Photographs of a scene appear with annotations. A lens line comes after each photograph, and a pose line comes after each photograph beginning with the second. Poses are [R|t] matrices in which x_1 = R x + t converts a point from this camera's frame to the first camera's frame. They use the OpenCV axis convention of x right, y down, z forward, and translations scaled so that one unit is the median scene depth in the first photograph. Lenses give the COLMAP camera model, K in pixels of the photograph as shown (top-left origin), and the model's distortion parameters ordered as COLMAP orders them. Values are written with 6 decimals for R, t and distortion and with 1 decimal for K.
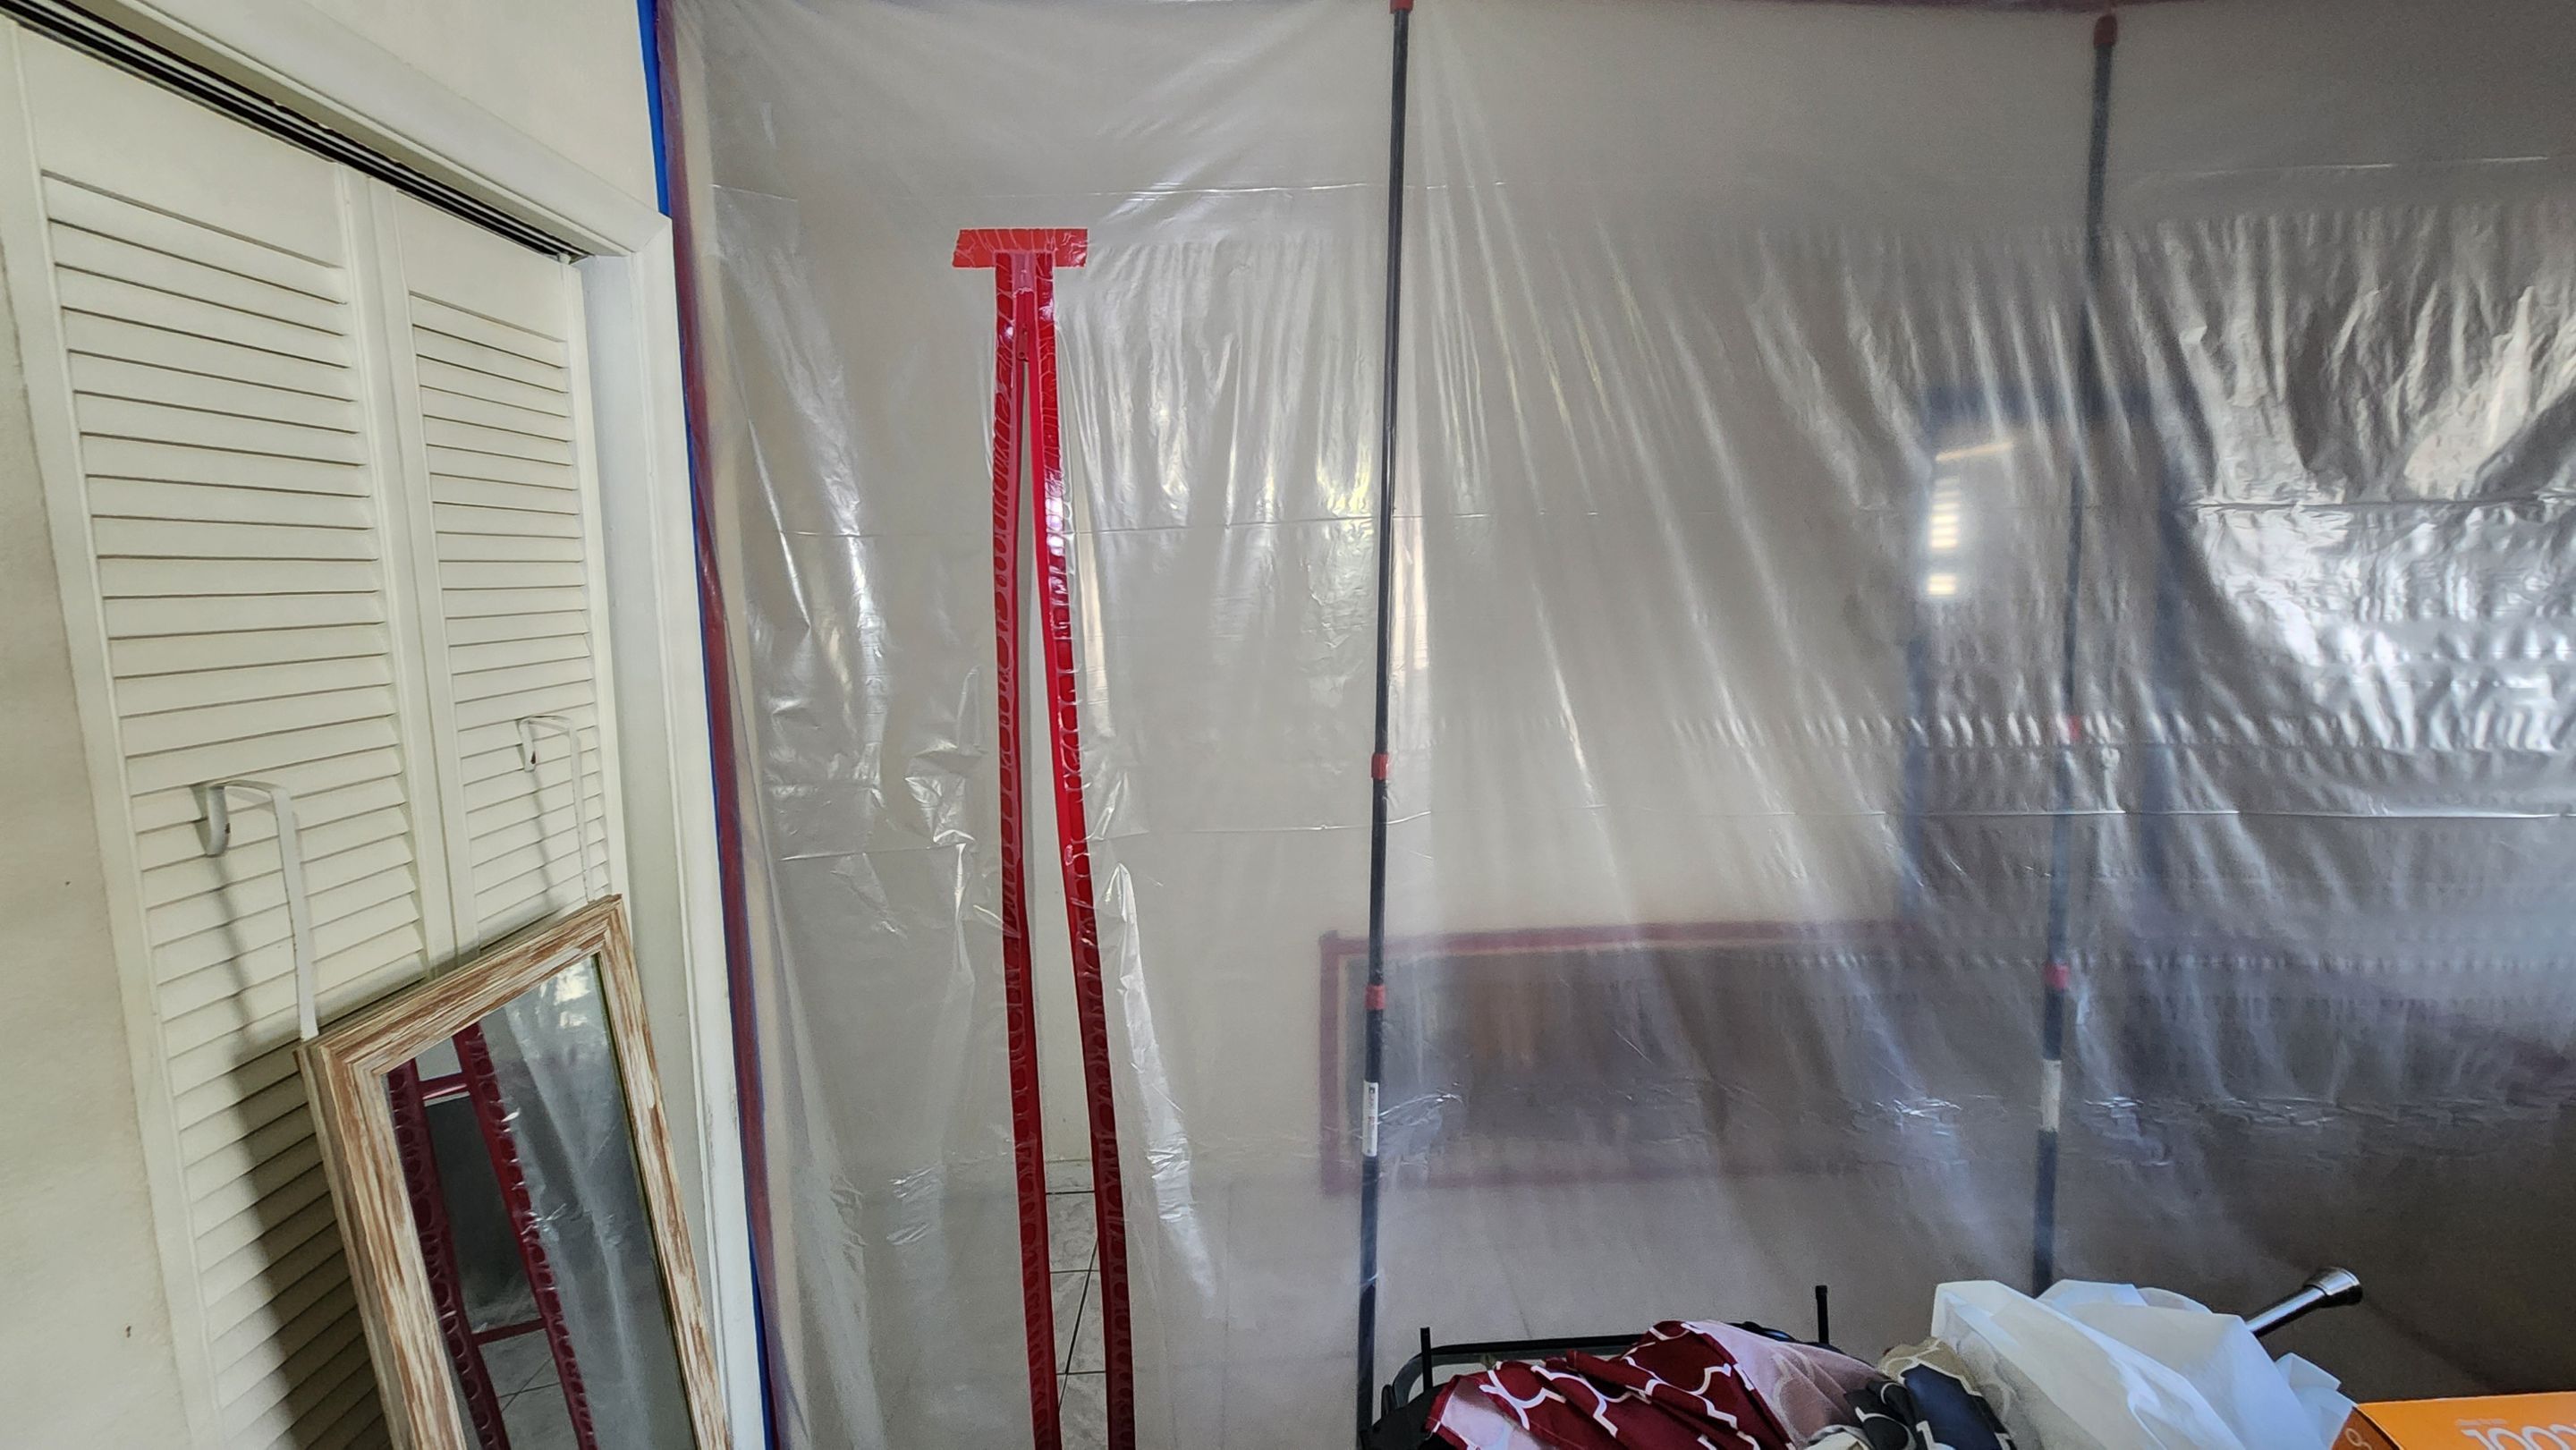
lens RADIAL K [[1048.0, 0, 1306.1], [0, 1048.0, 708.0], [0, 0, 1]] dist [0.002083, -0.001653]
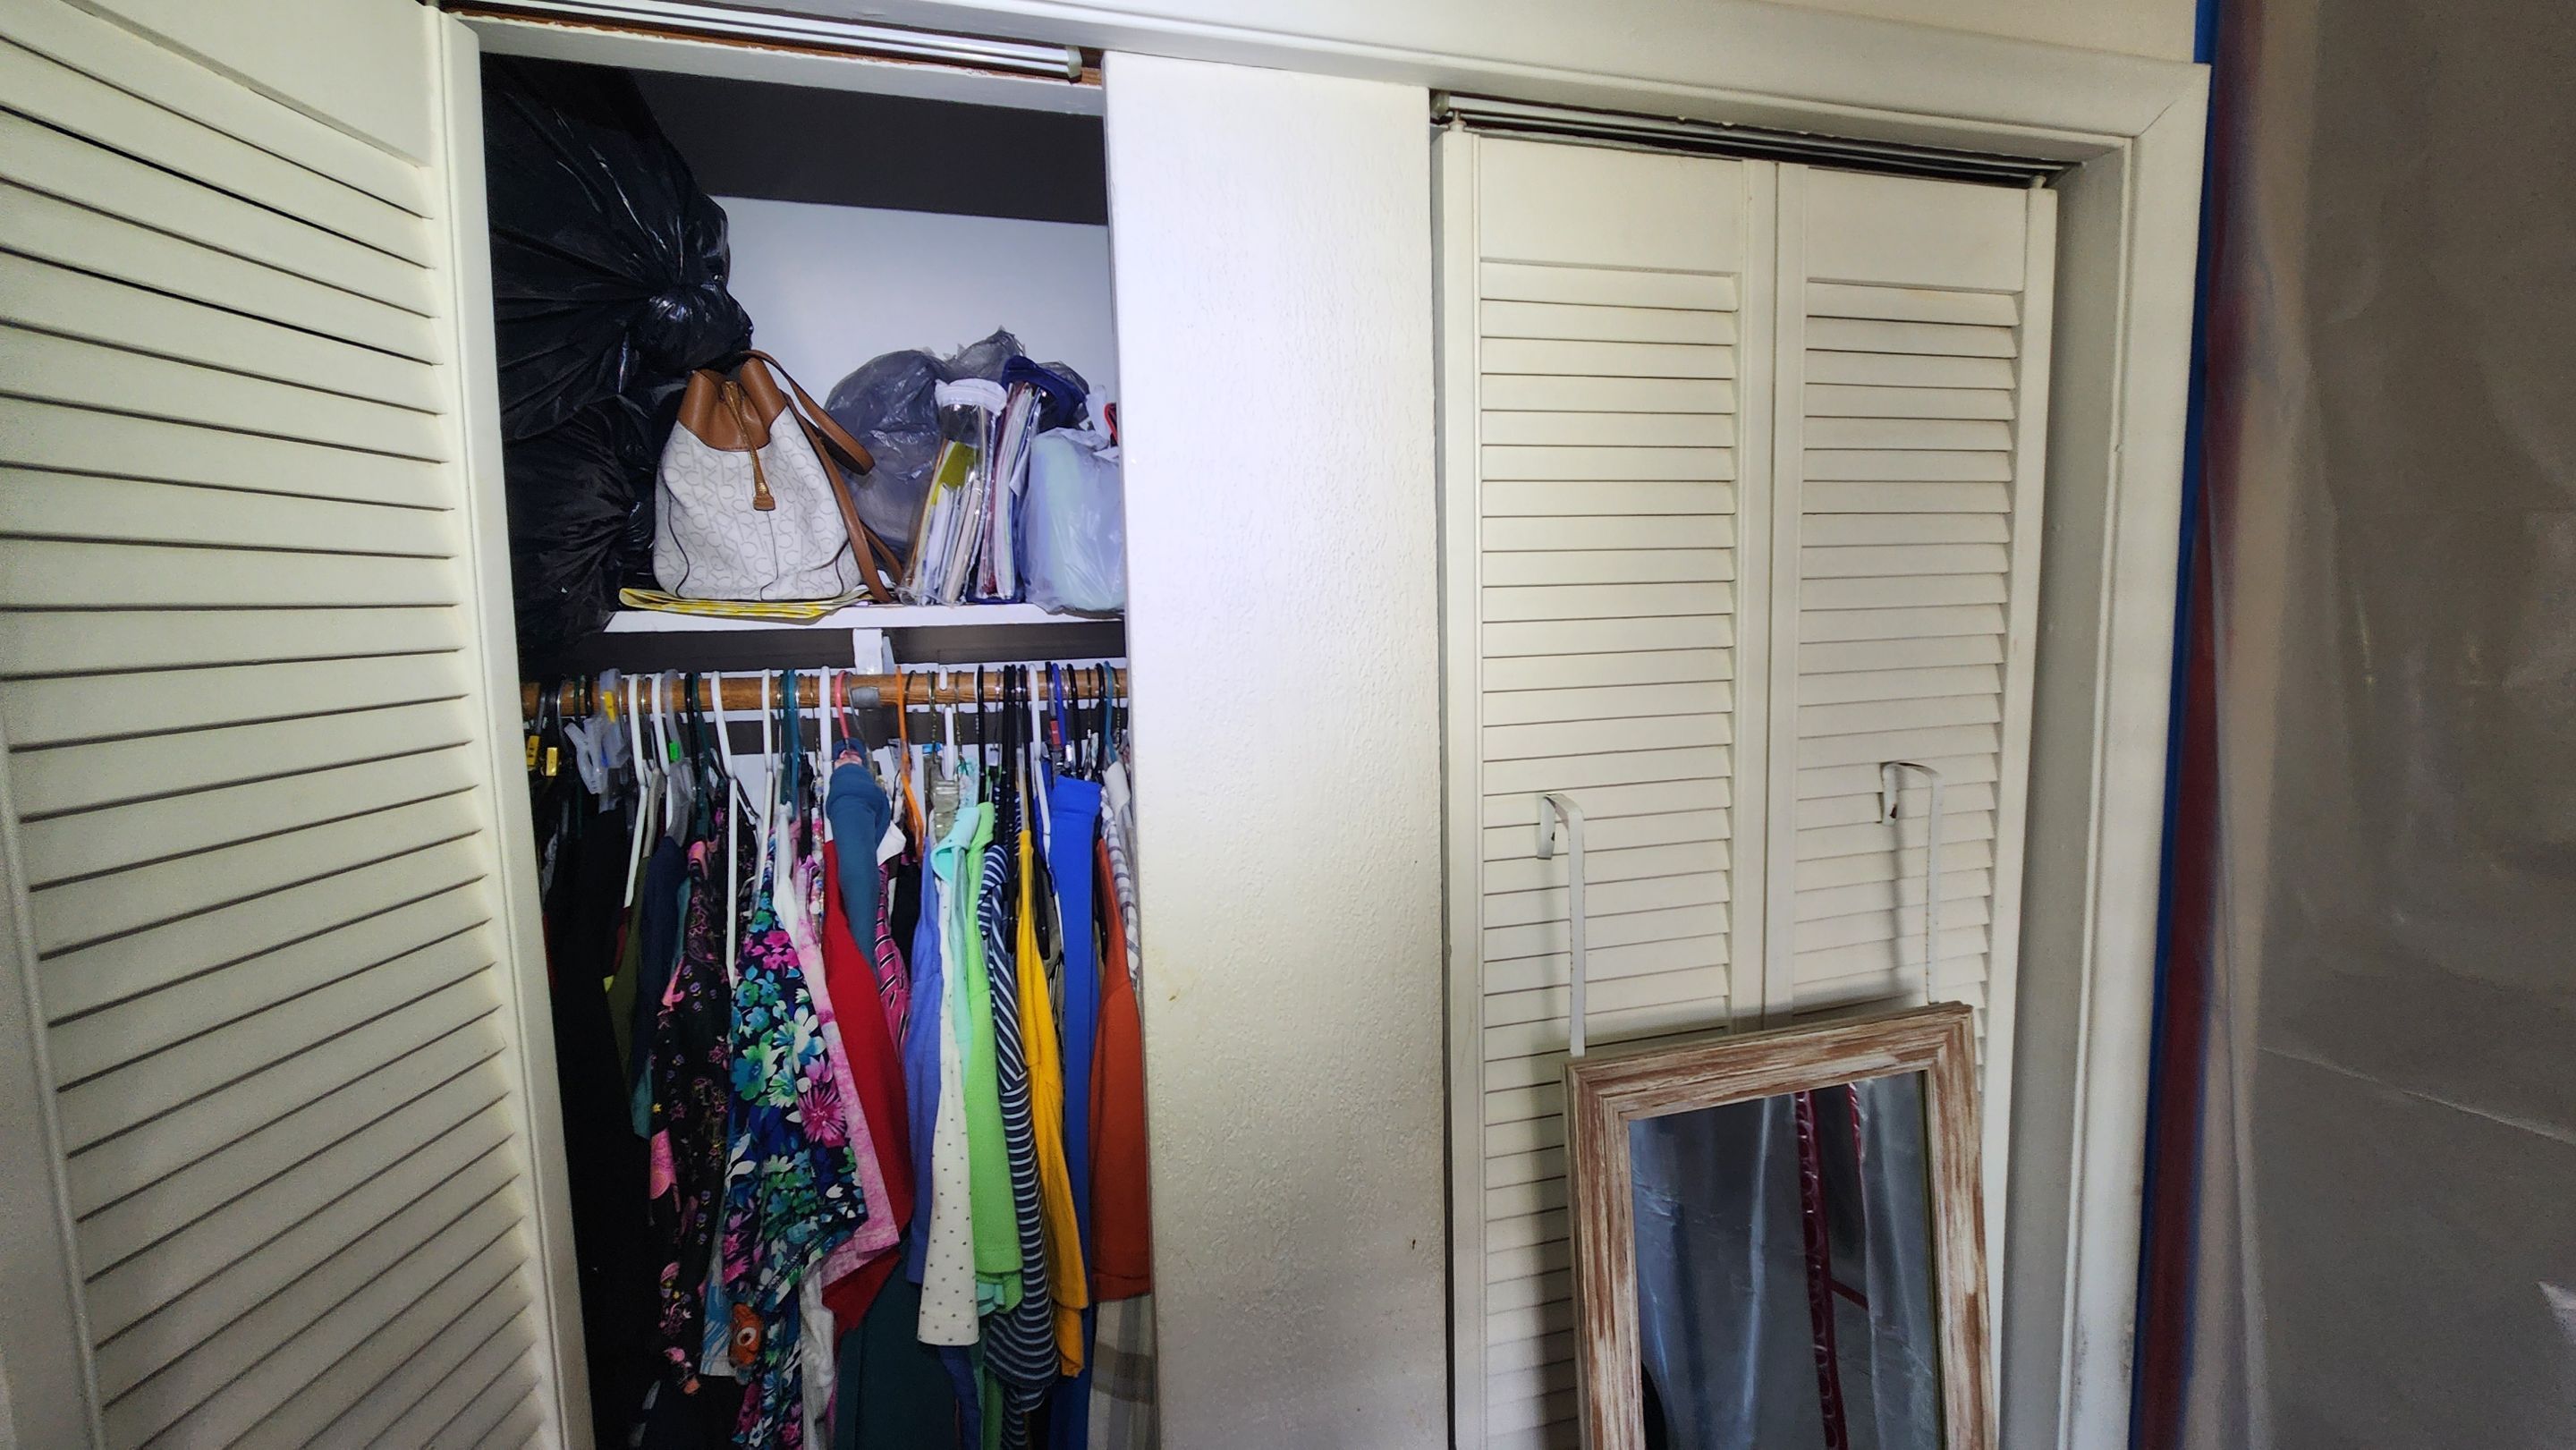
lens RADIAL K [[1048.0, 0, 1292.3], [0, 1048.0, 684.7], [0, 0, 1]] dist [0.002083, -0.001653]
pose [[0.221948, 0.092862, -0.970627, -0.041866], [-0.109338, 0.991547, 0.069862, -0.054050], [0.968909, 0.090621, 0.230225, 0.315861]]
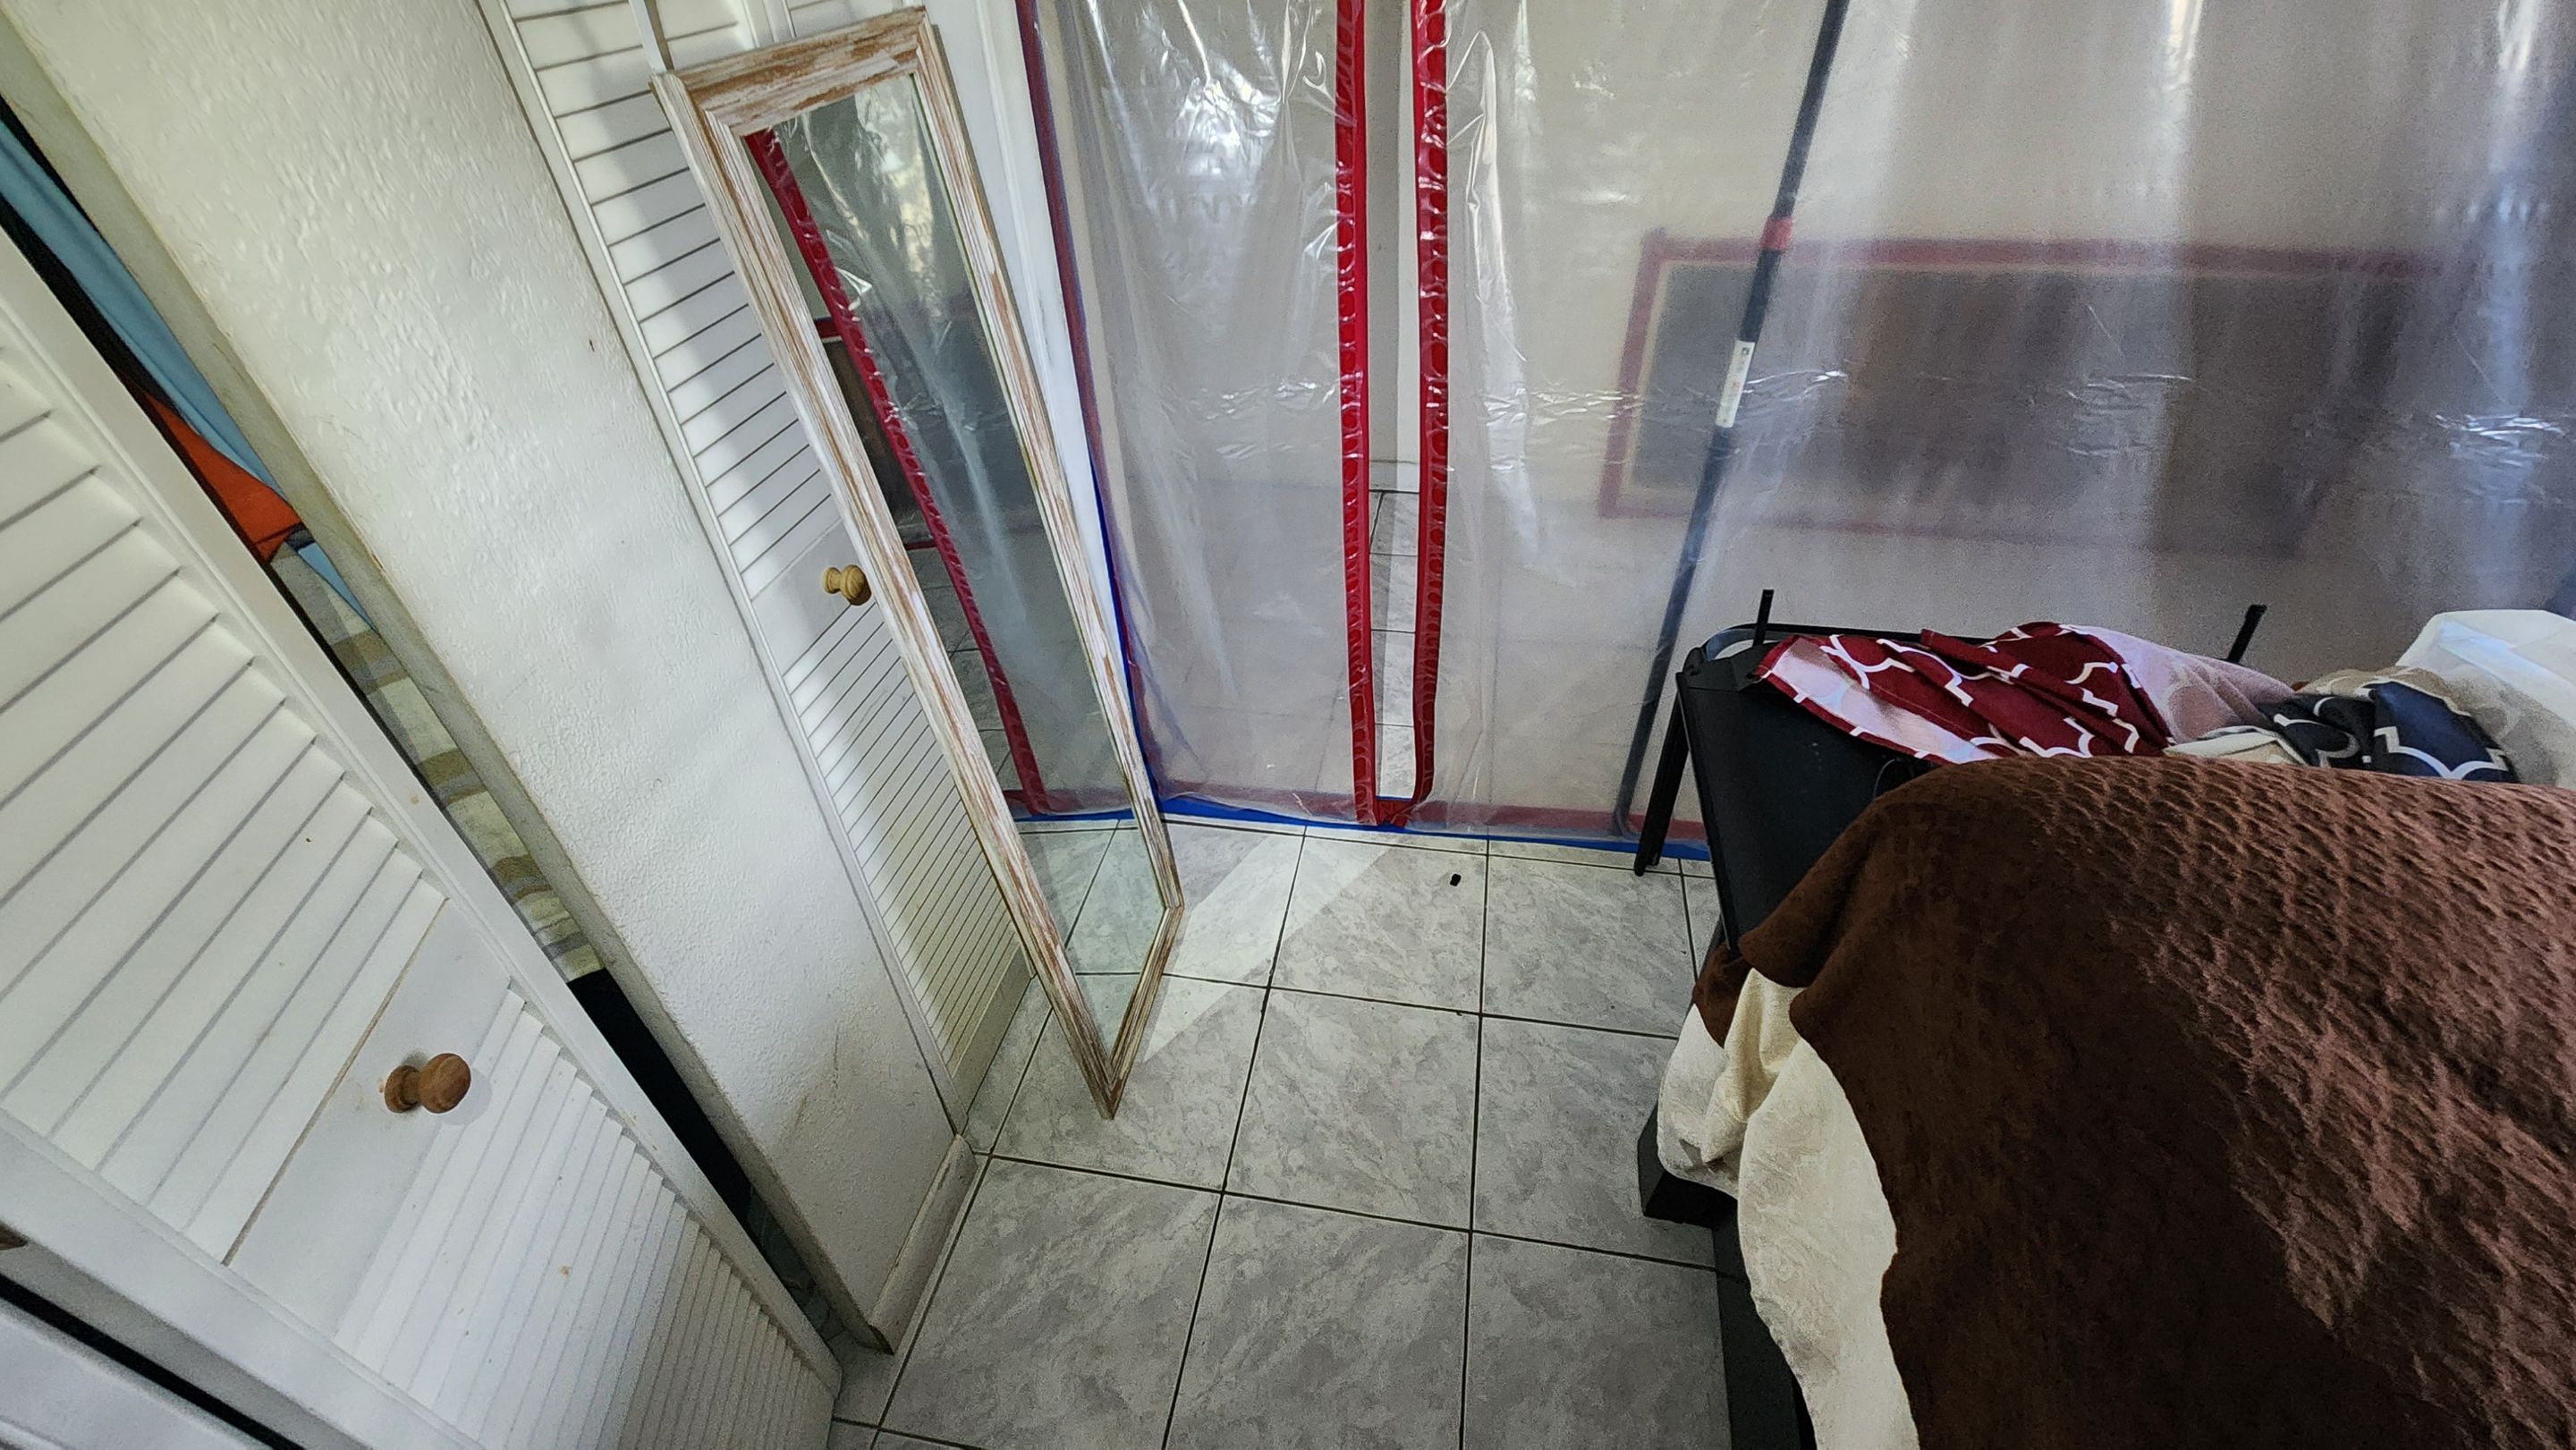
lens RADIAL K [[1048.0, 0, 1297.4], [0, 1048.0, 700.5], [0, 0, 1]] dist [0.002083, -0.001653]
pose [[0.974056, 0.141066, -0.176960, -0.127272], [-0.024107, 0.842178, 0.538661, 0.183553], [0.225018, -0.520420, 0.823729, 0.074157]]
